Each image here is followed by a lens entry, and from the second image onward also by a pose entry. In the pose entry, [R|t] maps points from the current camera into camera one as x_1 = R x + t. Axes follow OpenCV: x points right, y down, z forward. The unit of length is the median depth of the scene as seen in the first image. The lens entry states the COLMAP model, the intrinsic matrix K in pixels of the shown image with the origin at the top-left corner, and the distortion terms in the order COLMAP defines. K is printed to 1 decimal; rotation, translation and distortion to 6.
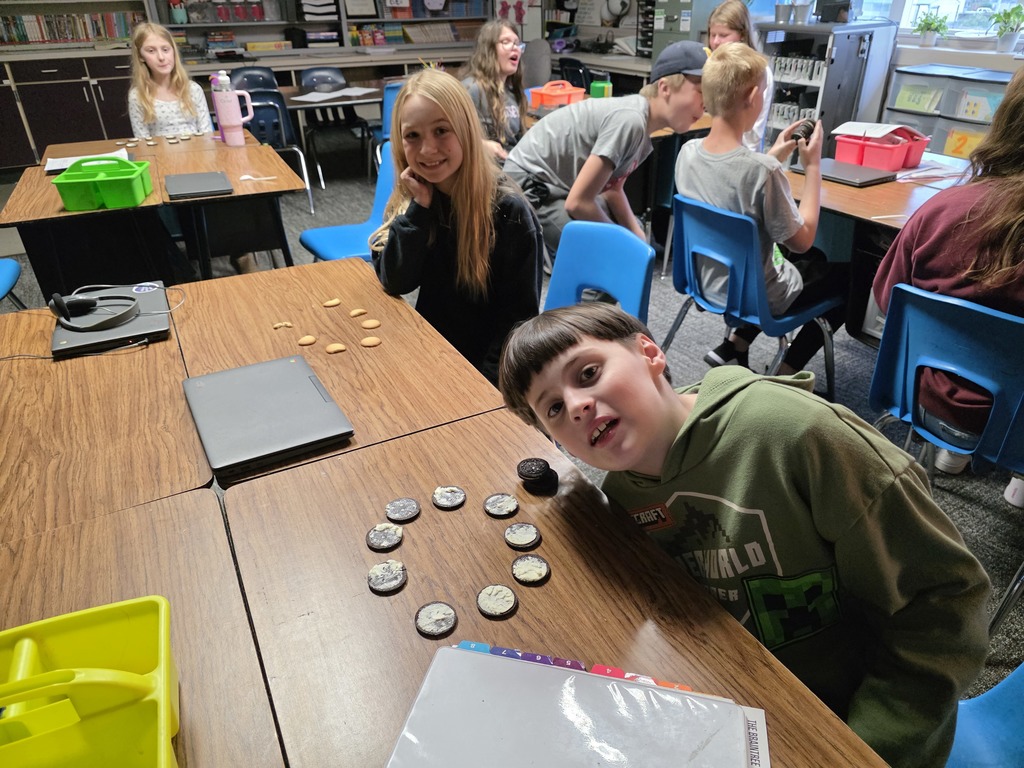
lens RADIAL K [[697.0, 0, 514.0], [0, 697.0, 396.4], [0, 0, 1]] dist [0.026525, -0.023083]
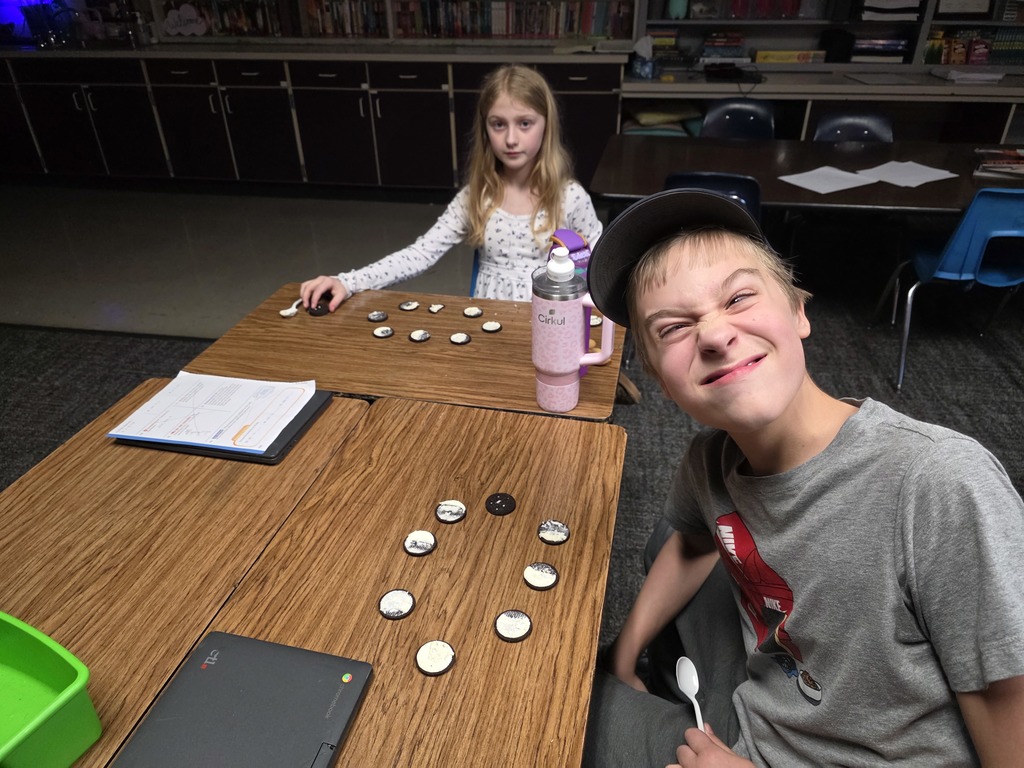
lens RADIAL K [[697.0, 0, 514.0], [0, 697.0, 396.4], [0, 0, 1]] dist [0.026525, -0.023083]
pose [[0.787871, 0.329586, -0.520224, -0.104736], [-0.310989, 0.942045, 0.125842, -0.202508], [0.531550, 0.062637, 0.844708, 0.326097]]
